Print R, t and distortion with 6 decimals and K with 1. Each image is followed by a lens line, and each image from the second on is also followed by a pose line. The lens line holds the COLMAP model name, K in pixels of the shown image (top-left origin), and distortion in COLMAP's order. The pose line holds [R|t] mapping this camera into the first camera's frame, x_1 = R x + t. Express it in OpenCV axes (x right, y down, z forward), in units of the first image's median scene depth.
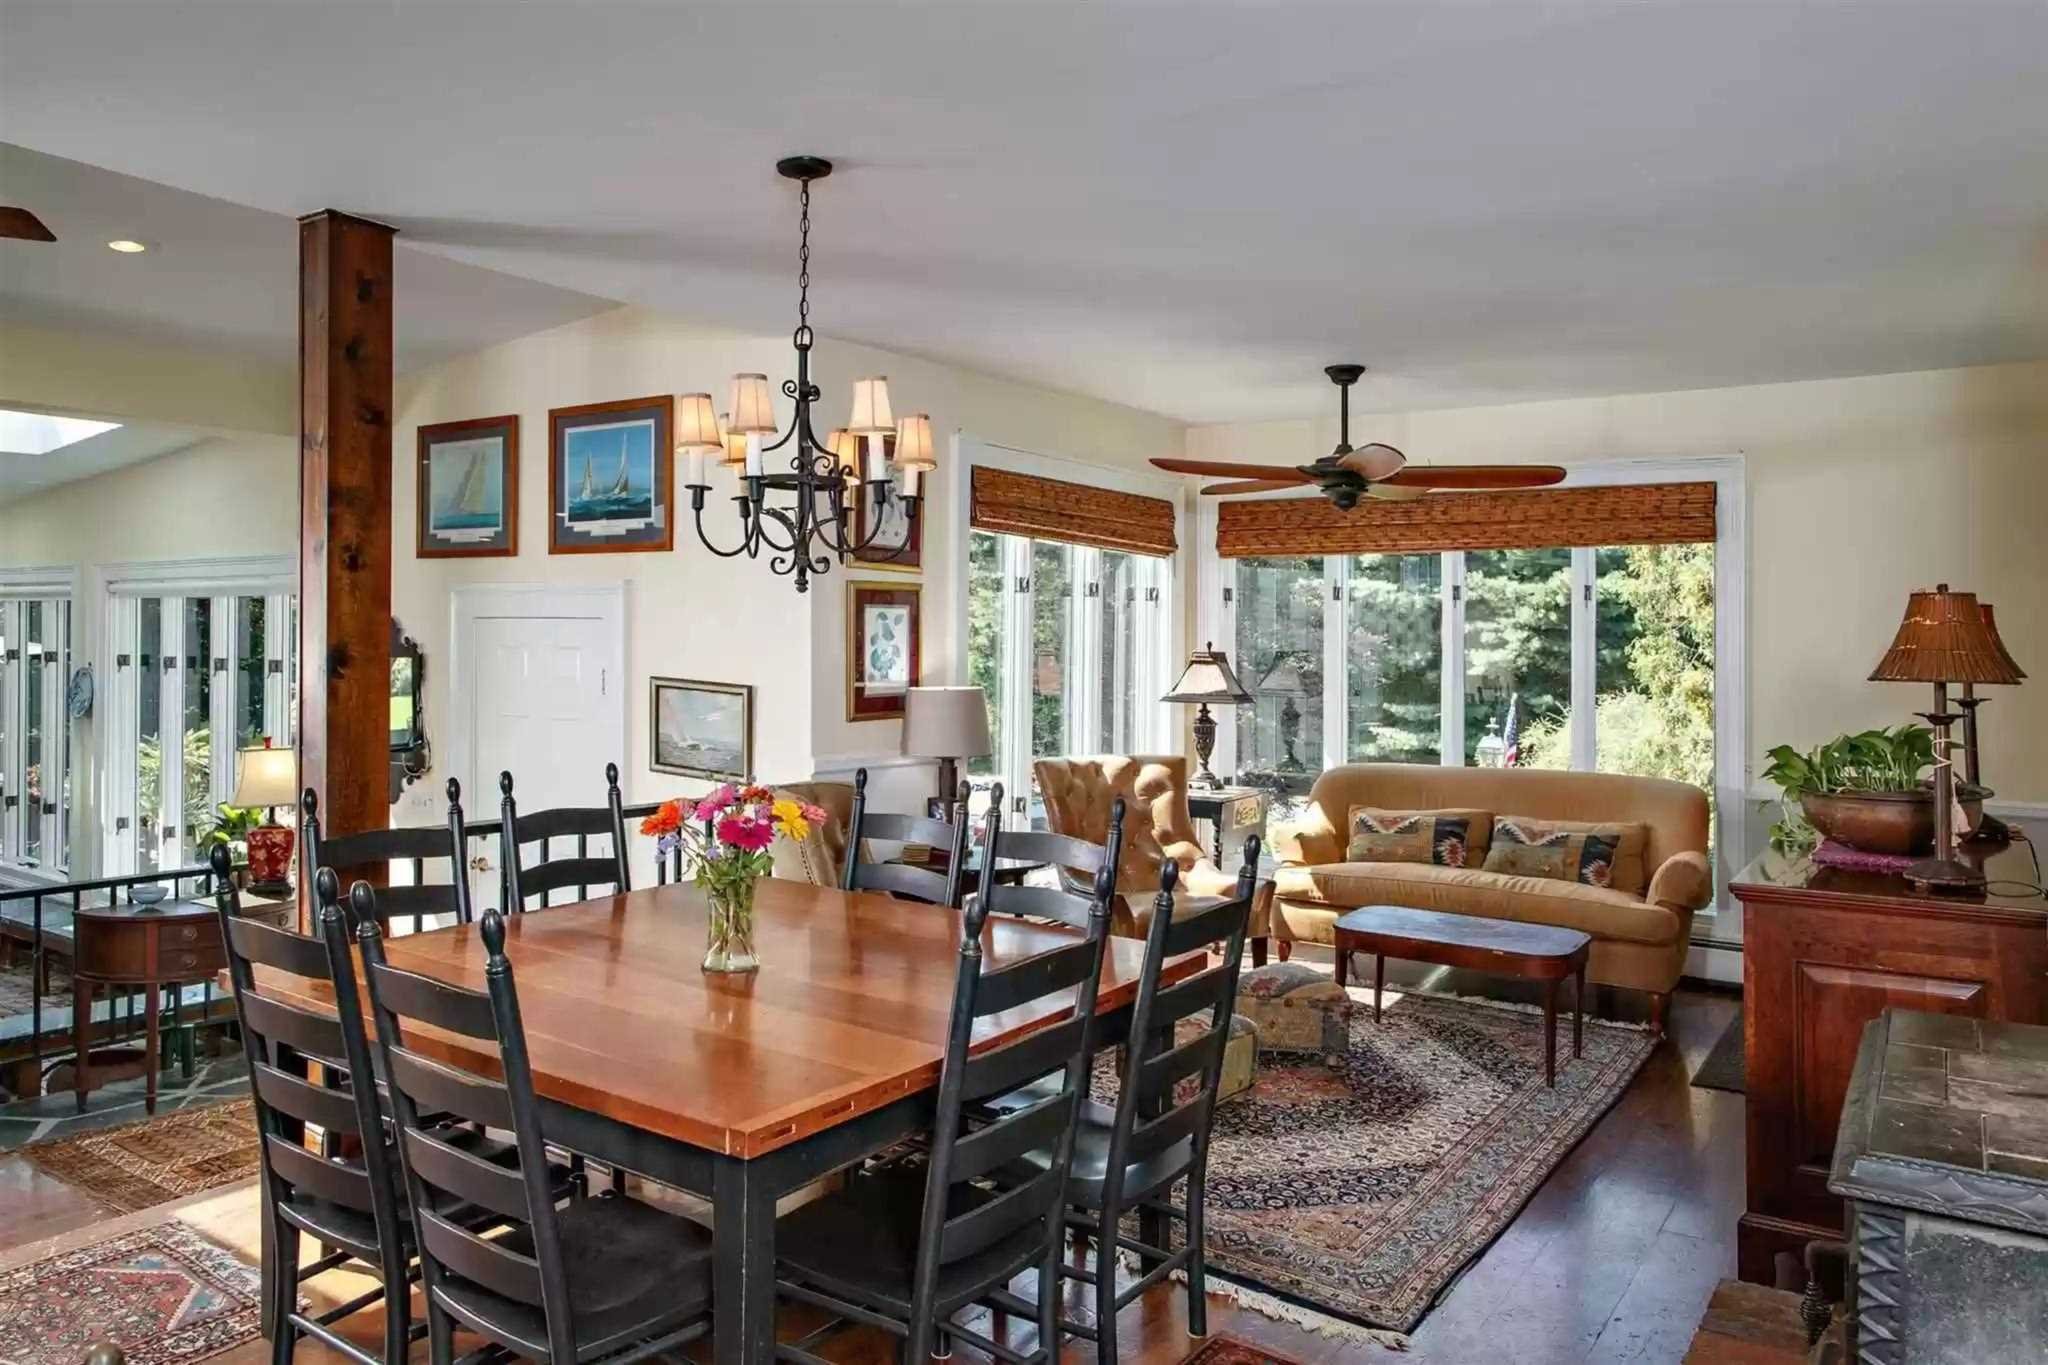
lens RADIAL K [[1467.7, 0, 971.7], [0, 1467.7, 679.7], [0, 0, 1]] dist [-0.001005, 0.006001]
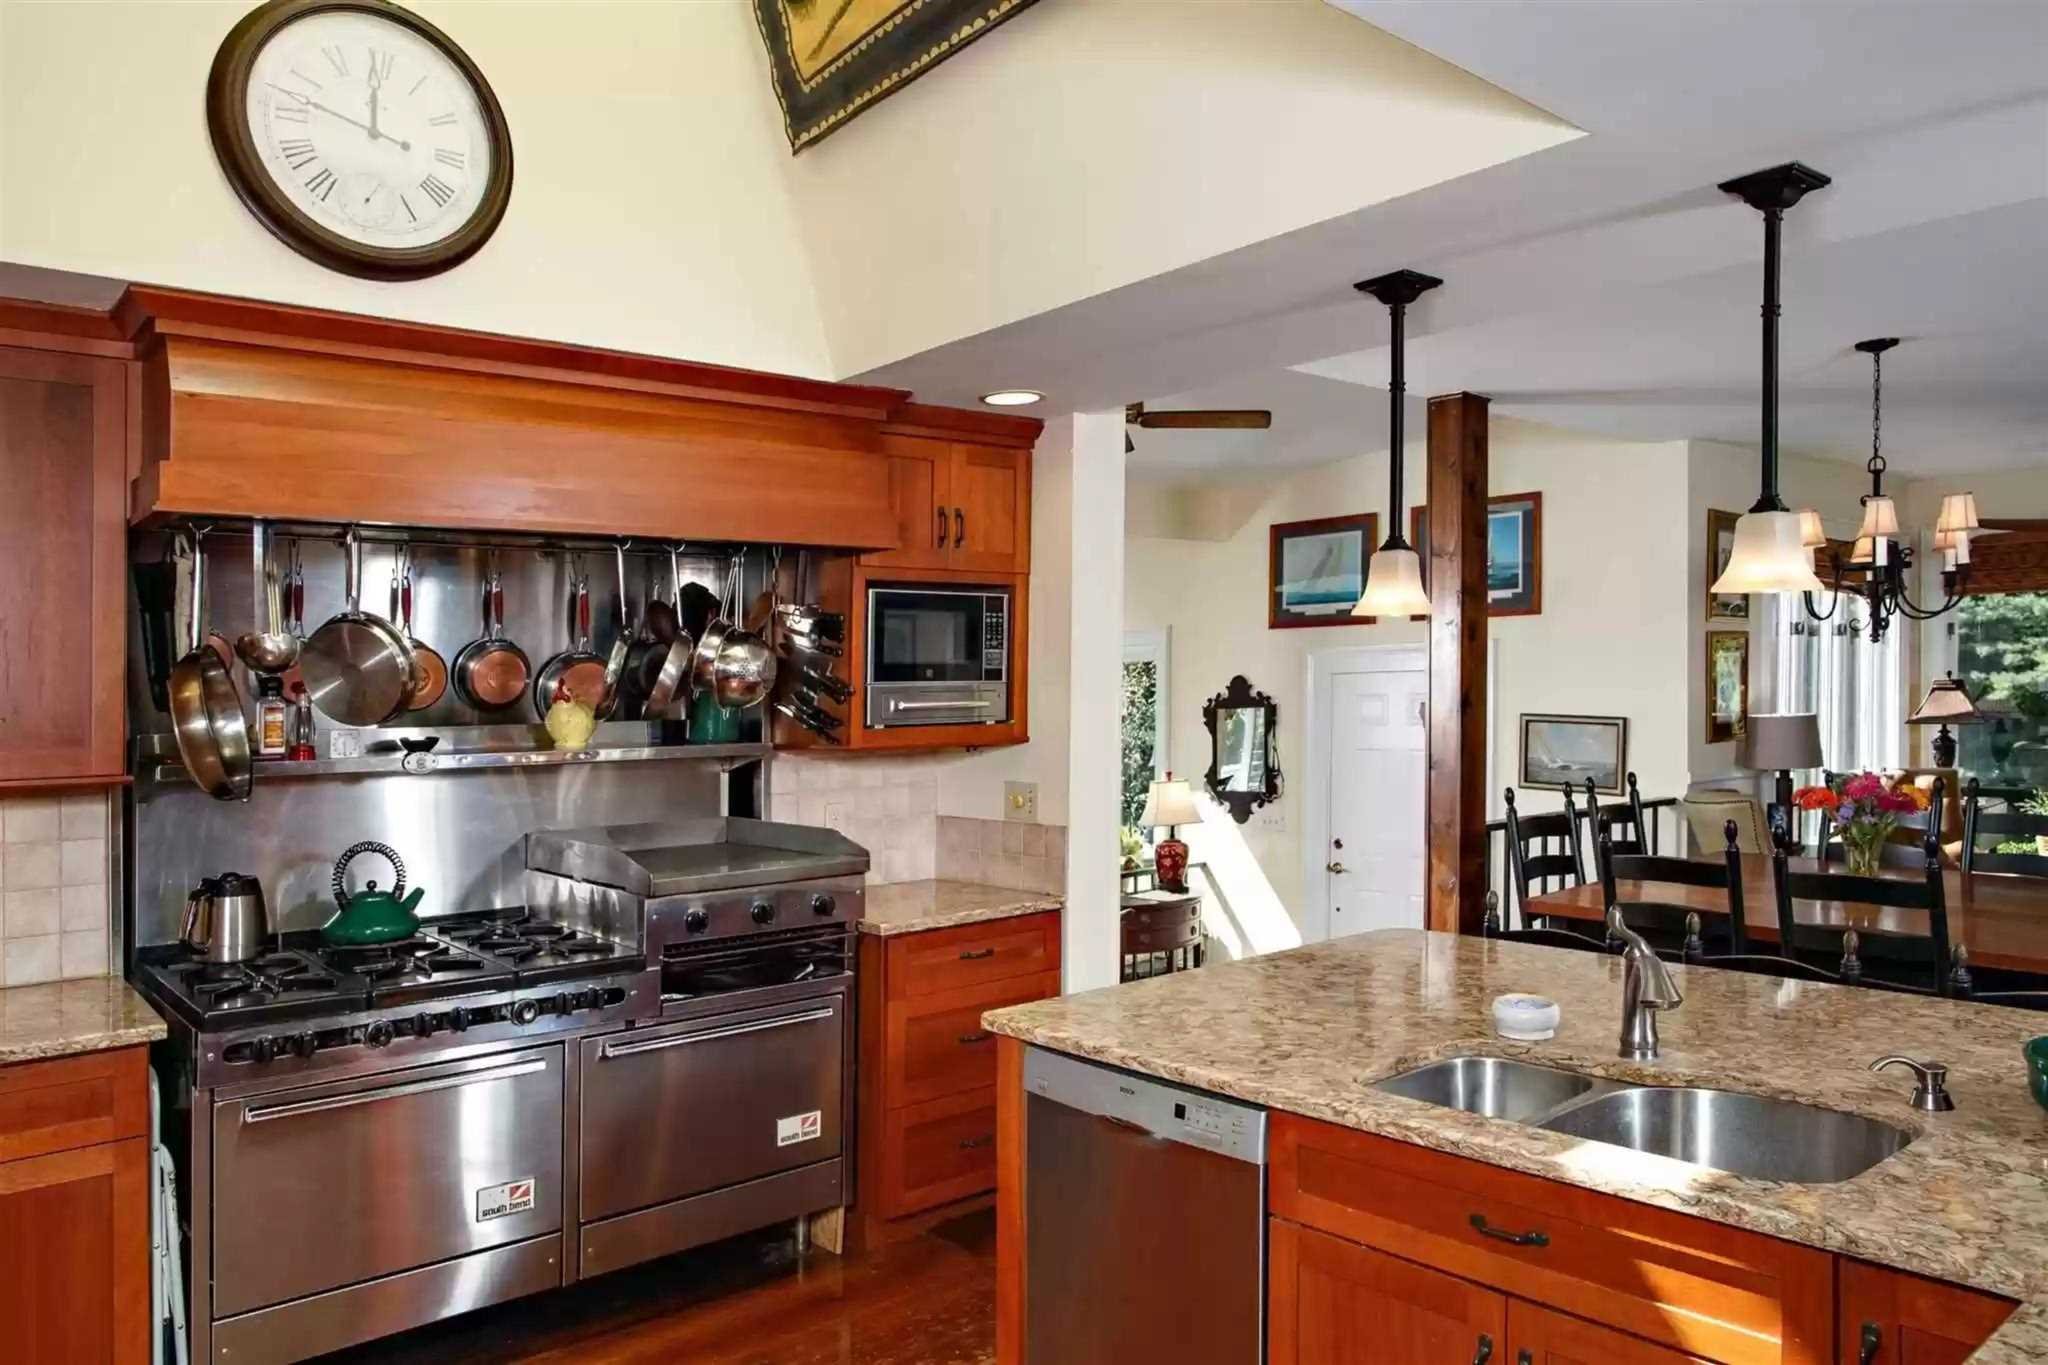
lens RADIAL K [[1453.9, 0, 1027.0], [0, 1453.9, 735.8], [0, 0, 1]] dist [-0.005003, 0.000869]
pose [[0.973169, -0.030061, -0.228117, -0.365474], [0.030954, 0.999521, 0.000336, 0.003218], [0.227998, -0.007388, 0.973634, -0.341617]]
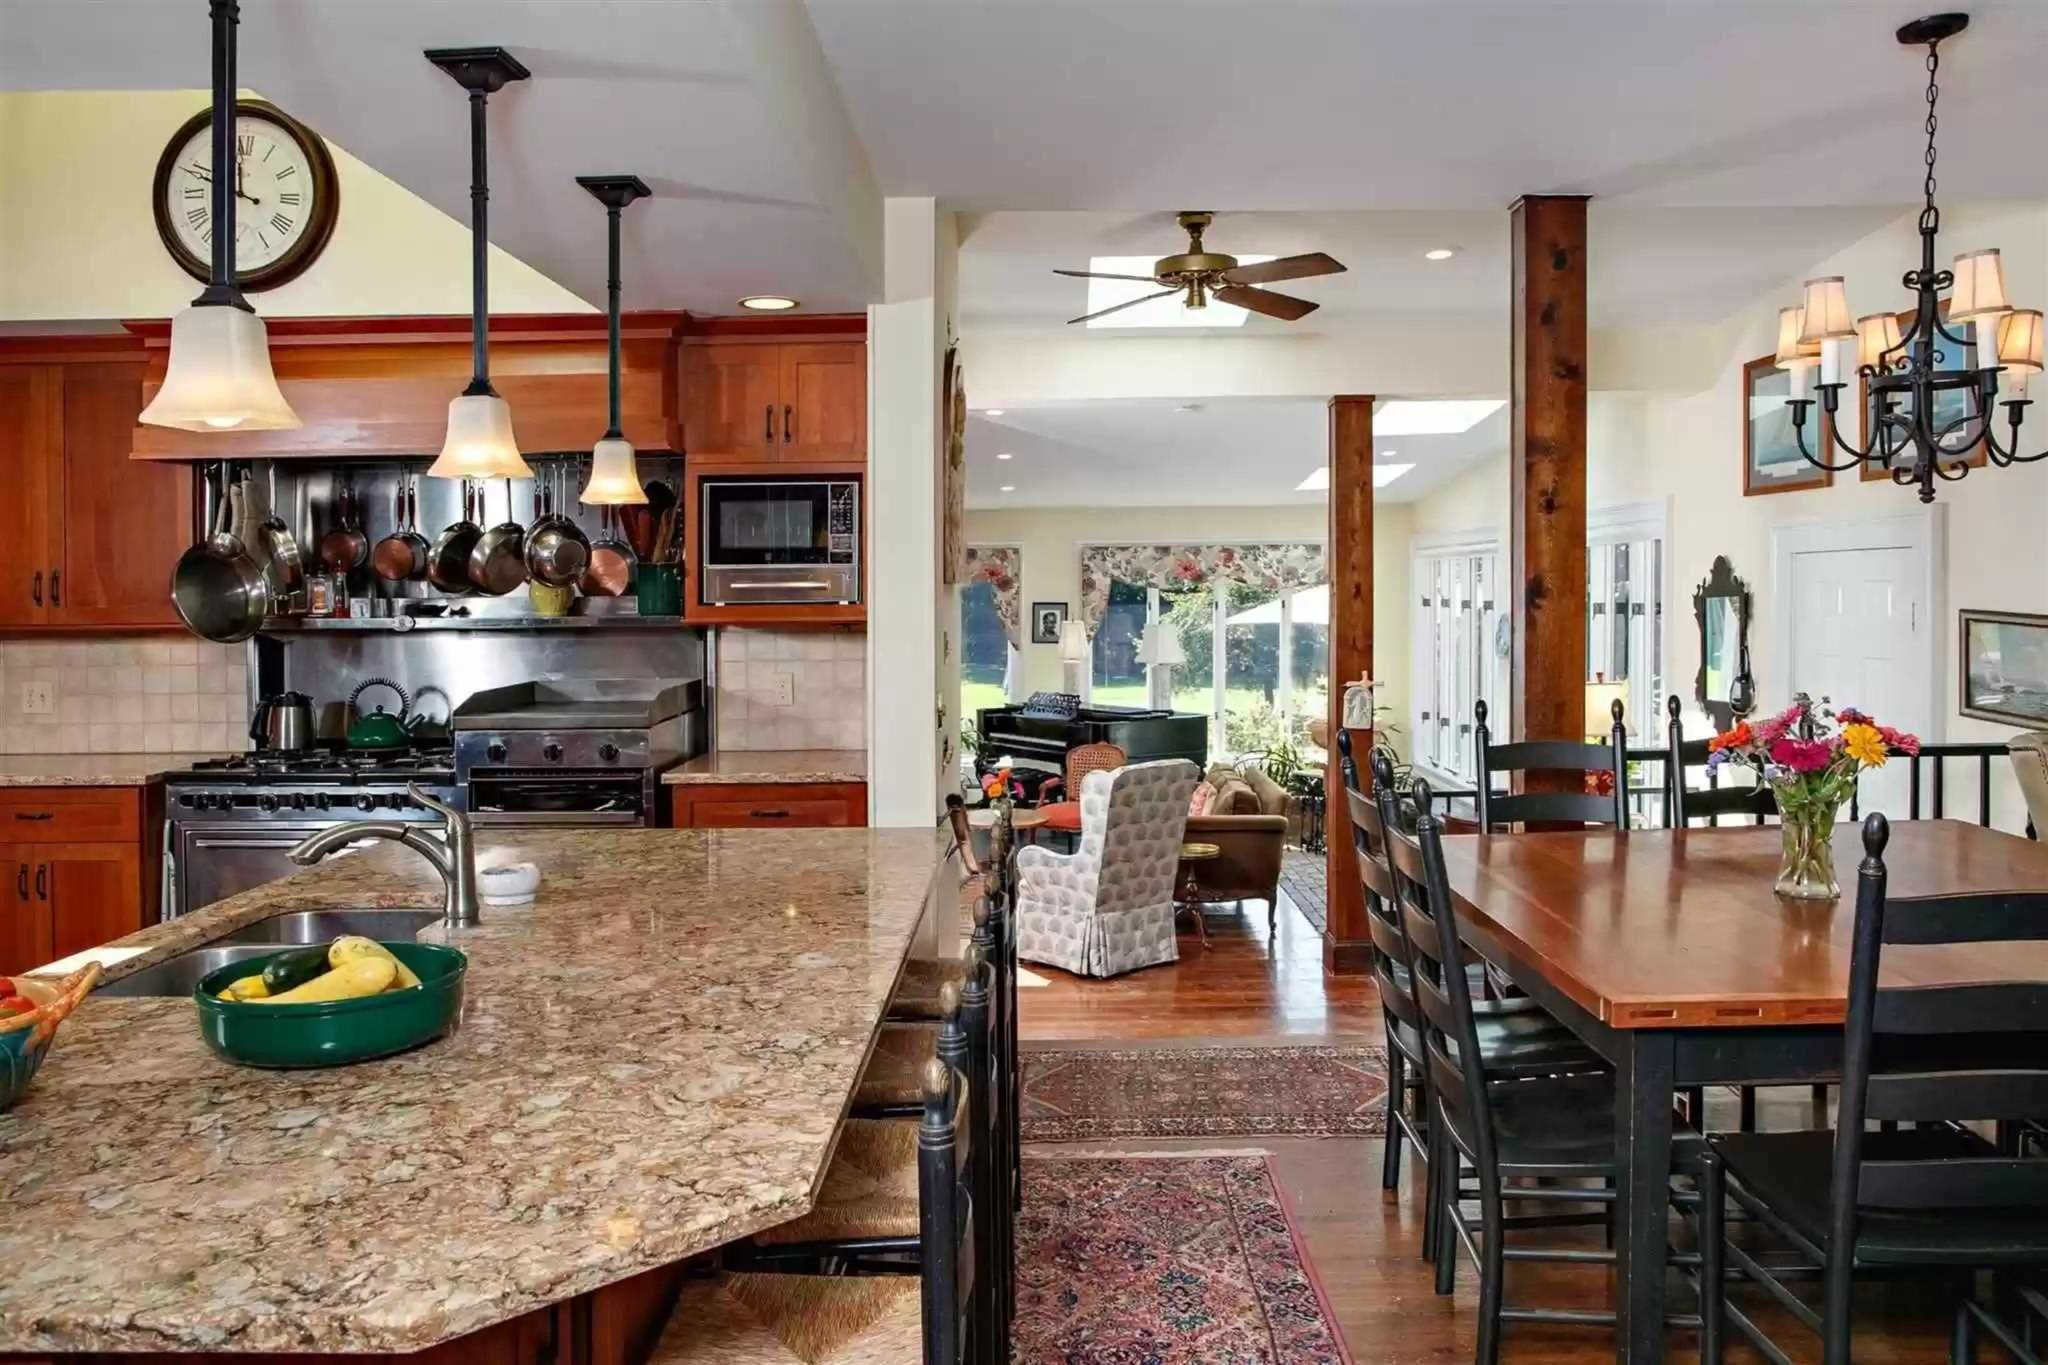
lens RADIAL K [[1467.7, 0, 971.7], [0, 1467.7, 679.7], [0, 0, 1]] dist [-0.001005, 0.006001]
pose [[0.570925, 0.025945, -0.820592, 0.180544], [-0.000910, 0.999520, 0.030970, 0.013817], [0.821002, -0.016935, 0.570675, -0.003500]]
